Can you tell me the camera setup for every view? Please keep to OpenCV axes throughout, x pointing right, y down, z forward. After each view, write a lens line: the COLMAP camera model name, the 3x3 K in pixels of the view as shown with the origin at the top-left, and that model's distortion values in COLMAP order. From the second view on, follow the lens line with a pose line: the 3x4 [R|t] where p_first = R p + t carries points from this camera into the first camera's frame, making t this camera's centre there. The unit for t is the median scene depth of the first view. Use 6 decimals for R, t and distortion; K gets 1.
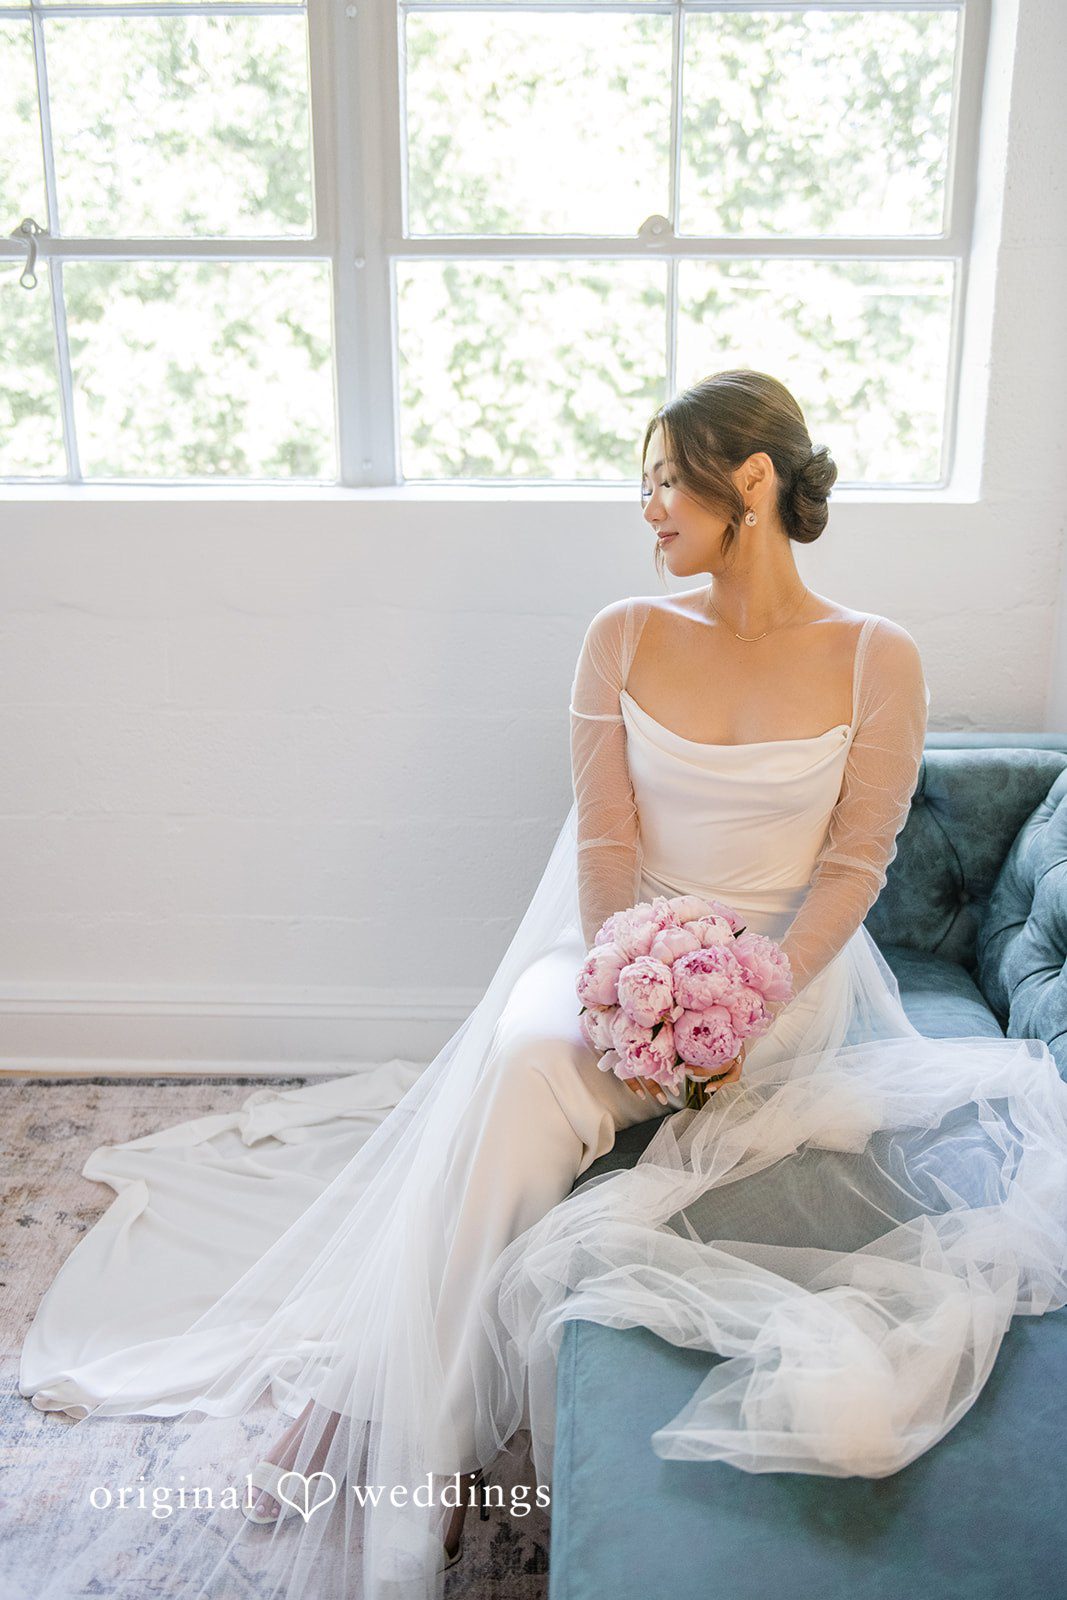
lens RADIAL K [[1577.6, 0, 527.7], [0, 1577.6, 801.7], [0, 0, 1]] dist [0.027027, 0.000000]
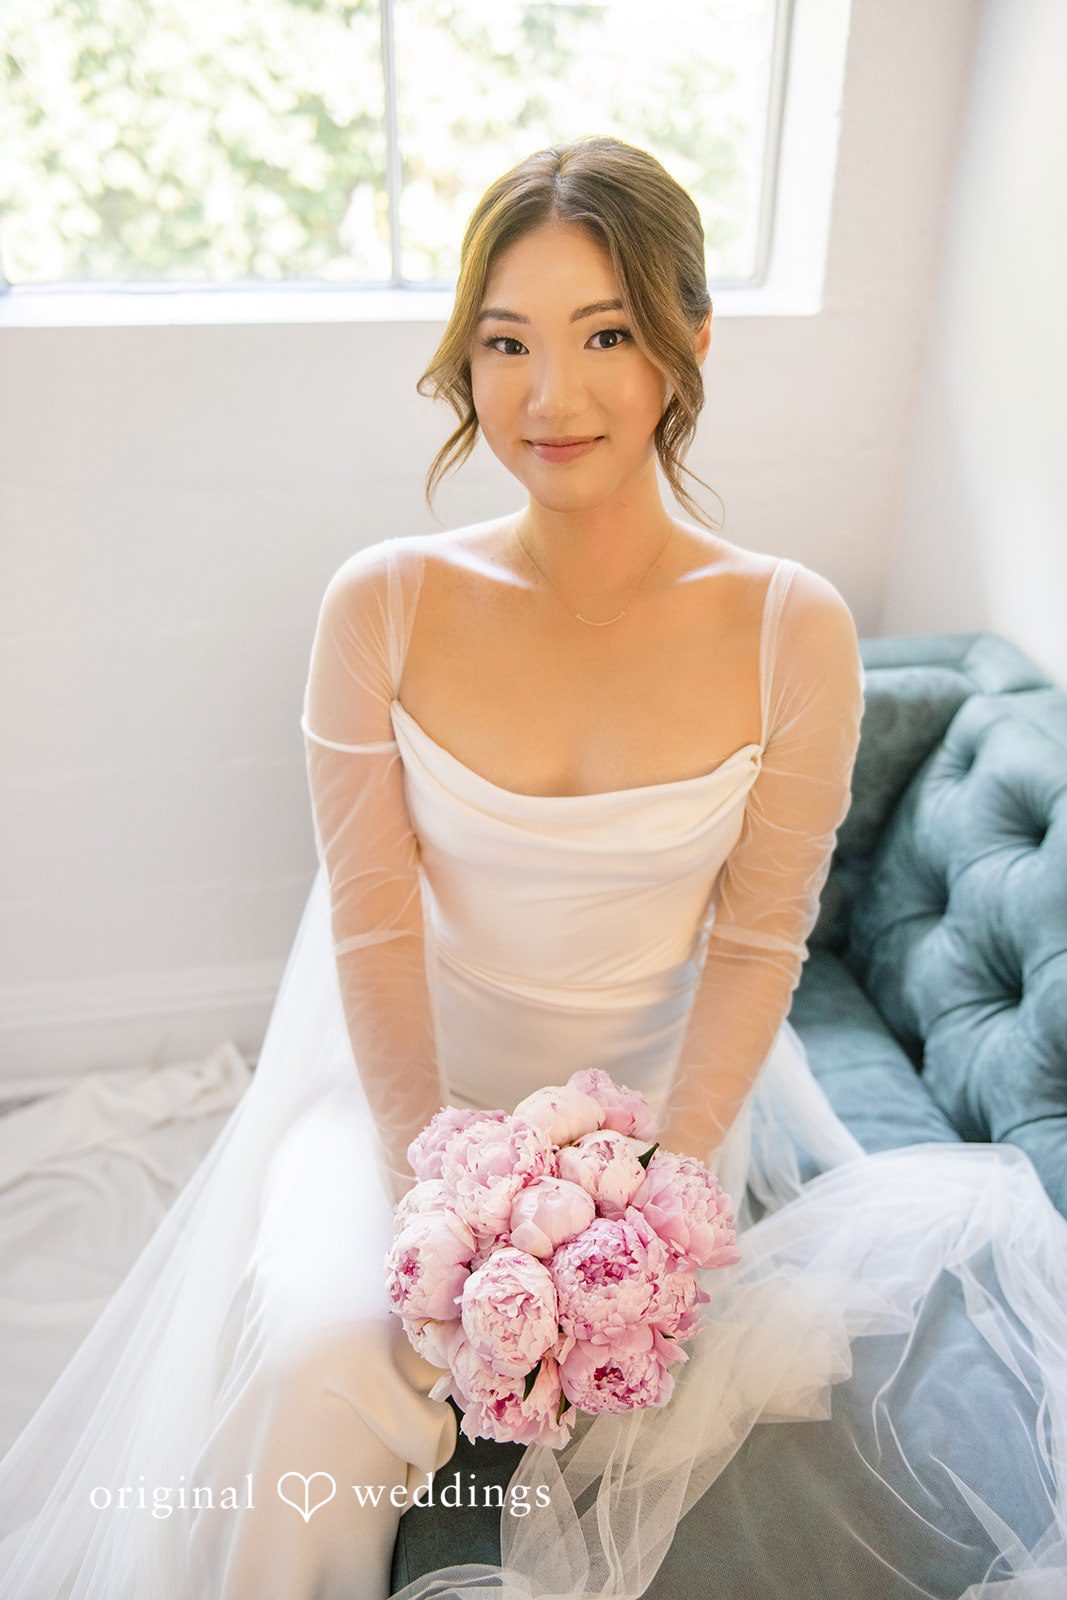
lens RADIAL K [[1409.5, 0, 548.3], [0, 1409.5, 797.7], [0, 0, 1]] dist [0.027168, -0.000031]
pose [[0.972150, -0.100793, 0.211576, -0.001131], [0.056184, 0.976697, 0.207140, -0.143886], [-0.227524, -0.189484, 0.955159, 0.452111]]
